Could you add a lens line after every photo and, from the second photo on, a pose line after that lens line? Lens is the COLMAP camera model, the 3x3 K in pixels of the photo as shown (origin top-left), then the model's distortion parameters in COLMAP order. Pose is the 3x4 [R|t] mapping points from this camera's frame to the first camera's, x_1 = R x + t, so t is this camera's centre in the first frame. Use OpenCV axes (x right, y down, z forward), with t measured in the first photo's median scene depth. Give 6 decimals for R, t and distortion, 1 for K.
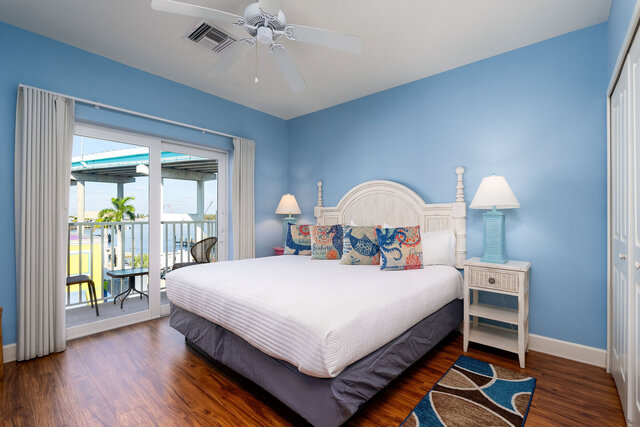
lens RADIAL K [[280.3, 0, 325.4], [0, 280.3, 214.5], [0, 0, 1]] dist [0.002927, -0.000183]
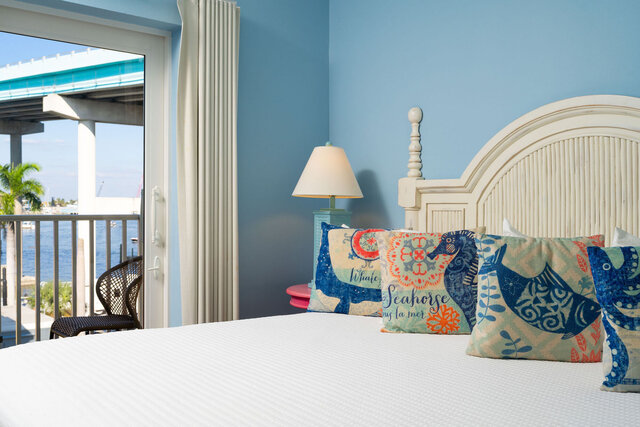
lens RADIAL K [[652.1, 0, 319.1], [0, 652.1, 218.5], [0, 0, 1]] dist [0.045925, 0.000000]
pose [[0.983309, 0.011175, -0.181600, 0.018024], [-0.006481, 0.999630, 0.026419, 0.001815], [0.181828, -0.024801, 0.983018, 0.201562]]
